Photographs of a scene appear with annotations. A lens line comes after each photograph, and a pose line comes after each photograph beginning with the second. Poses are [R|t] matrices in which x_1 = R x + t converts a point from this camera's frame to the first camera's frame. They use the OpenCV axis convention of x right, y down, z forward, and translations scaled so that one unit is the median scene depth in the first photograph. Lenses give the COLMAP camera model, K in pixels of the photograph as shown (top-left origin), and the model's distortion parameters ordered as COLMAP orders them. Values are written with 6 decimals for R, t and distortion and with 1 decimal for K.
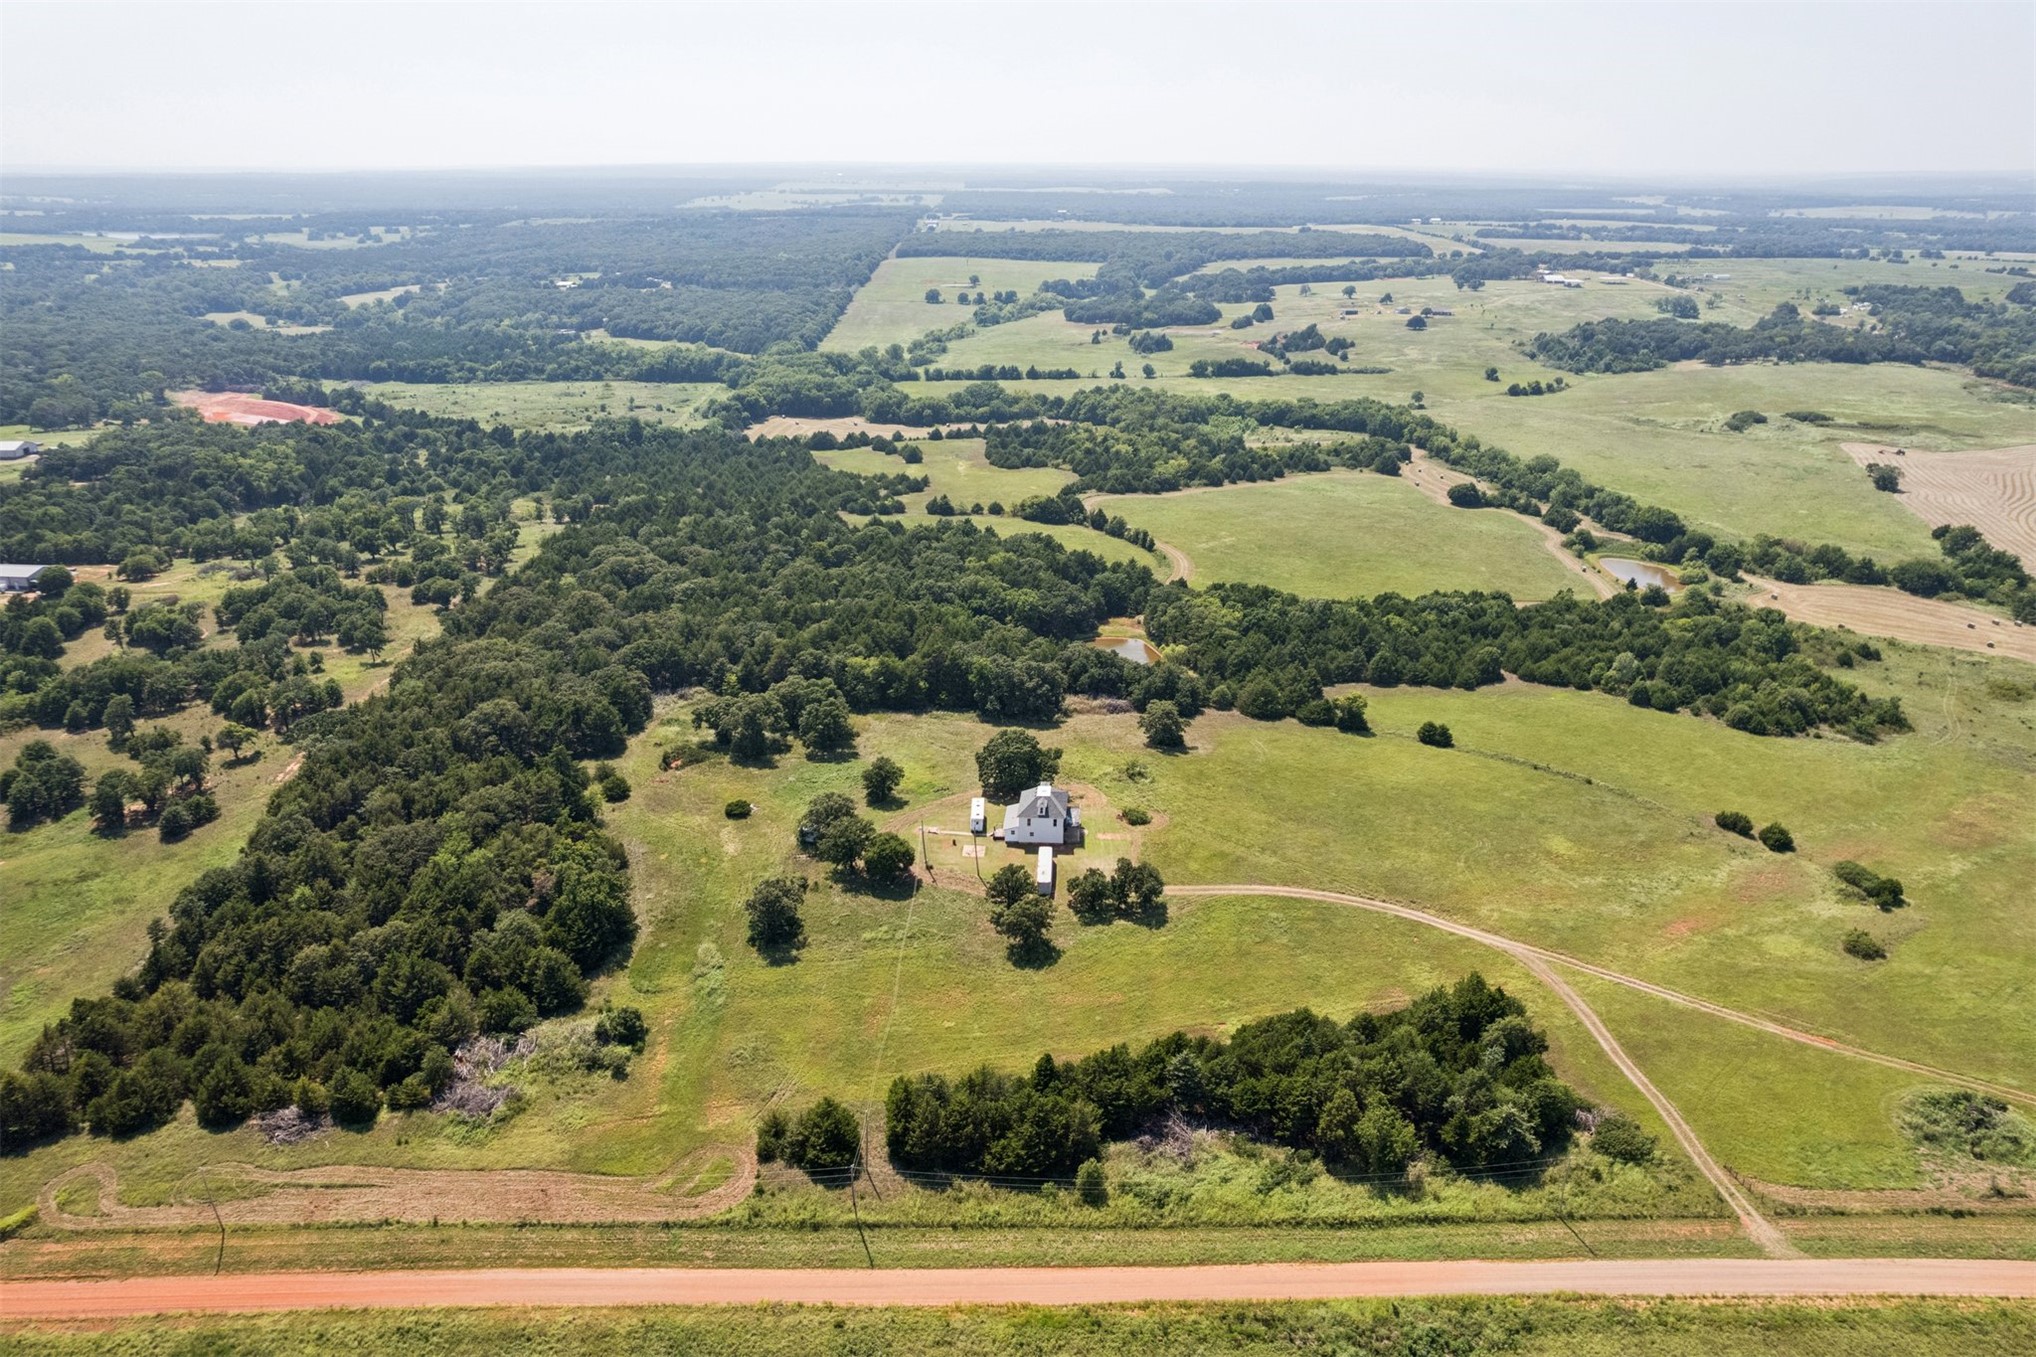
lens RADIAL K [[1387.0, 0, 1014.5], [0, 1387.0, 706.5], [0, 0, 1]] dist [-0.084314, 0.069363]
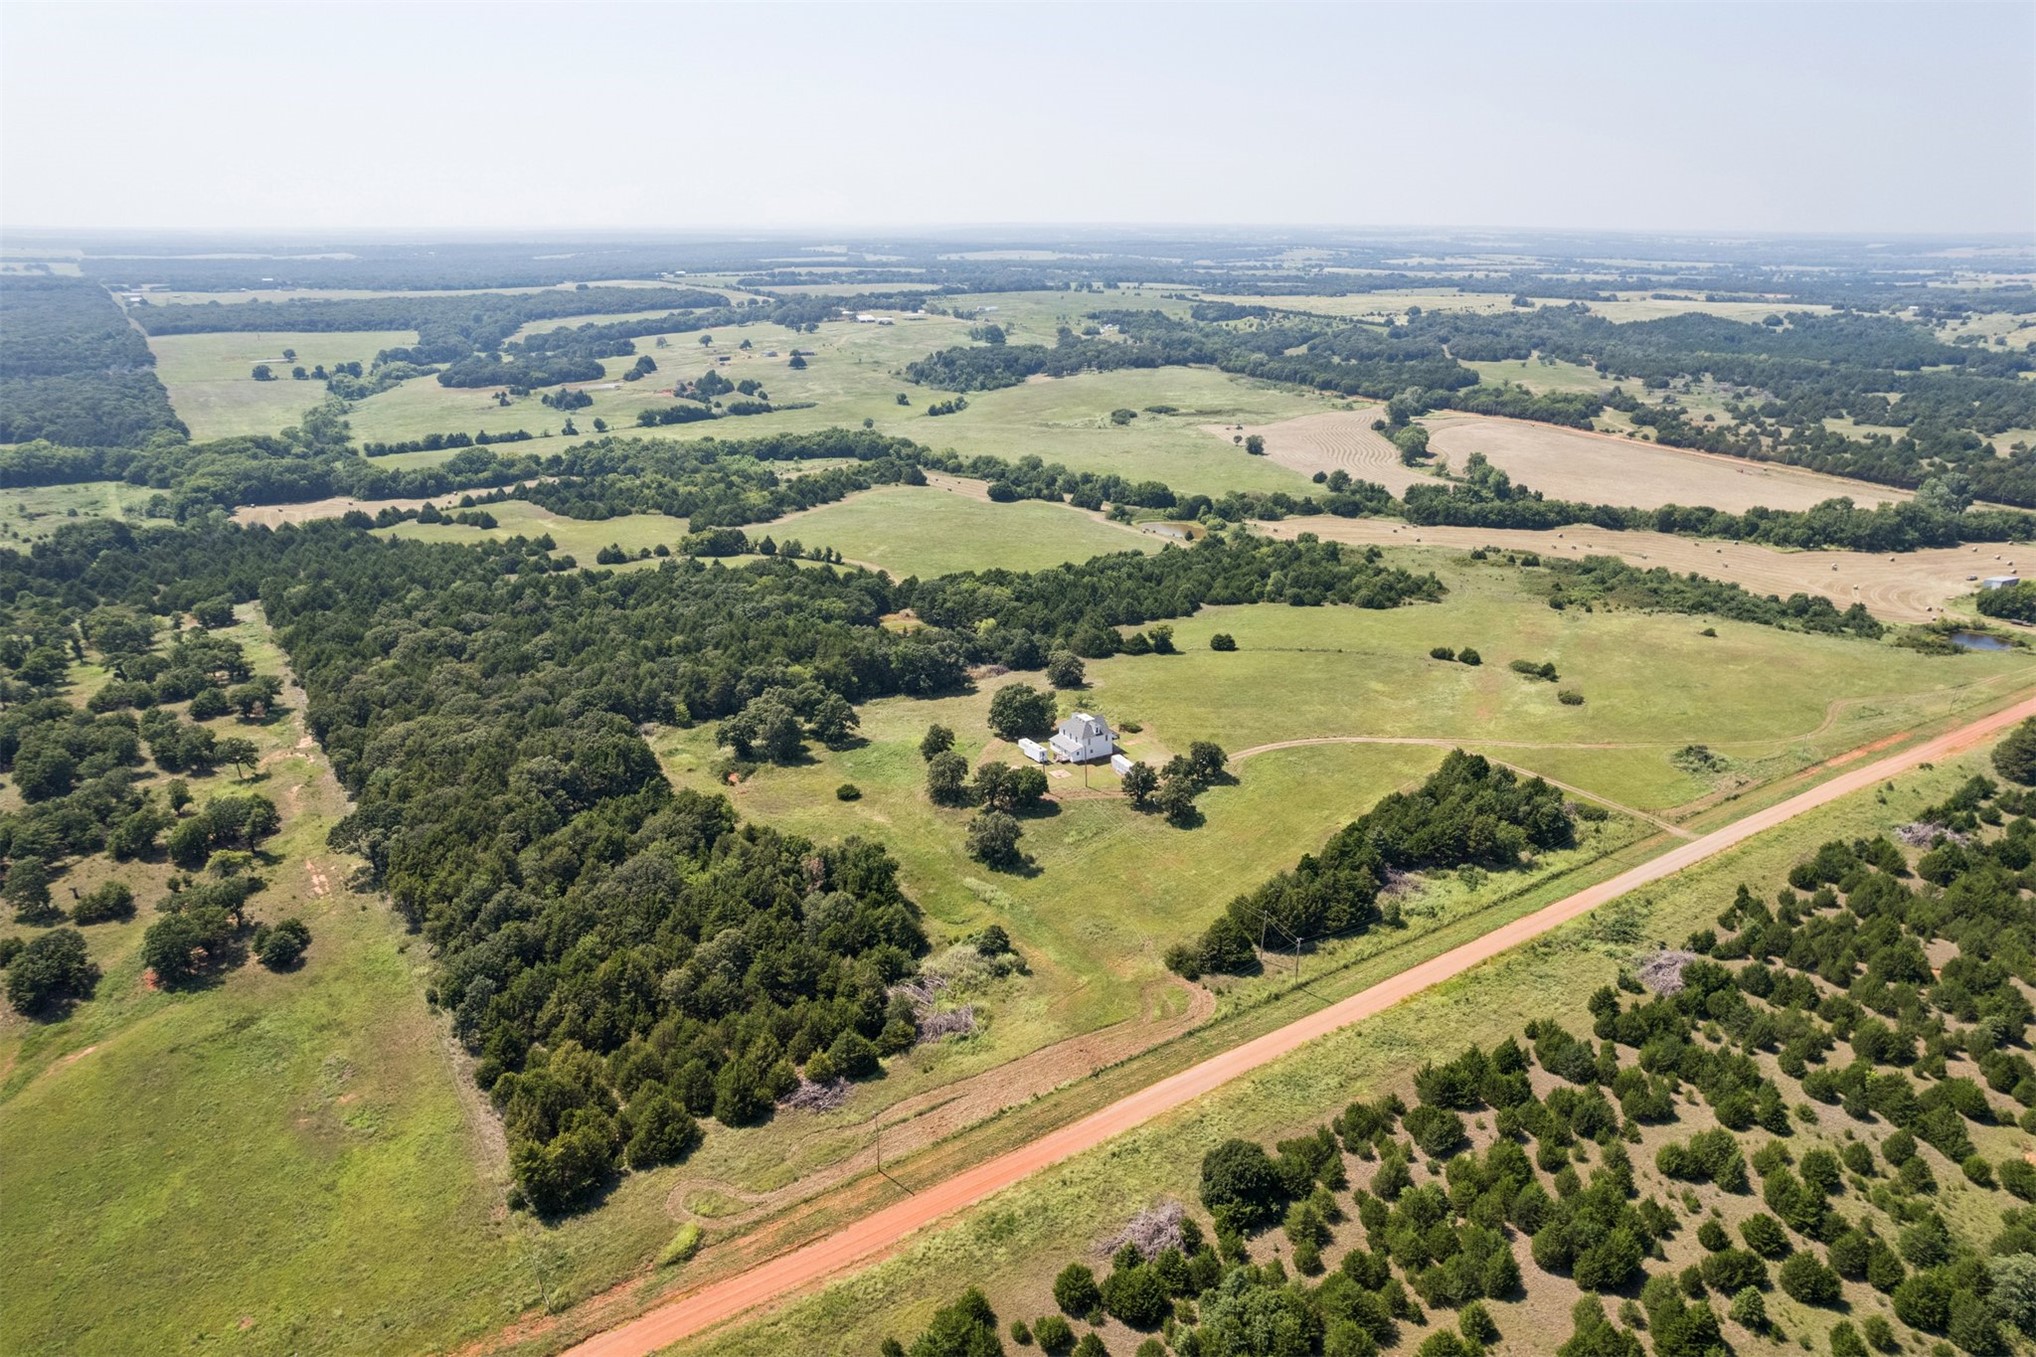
lens RADIAL K [[1387.0, 0, 1014.5], [0, 1387.0, 706.5], [0, 0, 1]] dist [-0.084314, 0.069363]
pose [[0.825760, -0.188294, 0.531664, -0.249258], [0.208000, 0.977852, 0.023259, 0.002929], [-0.524268, 0.091379, 0.846636, -0.011310]]
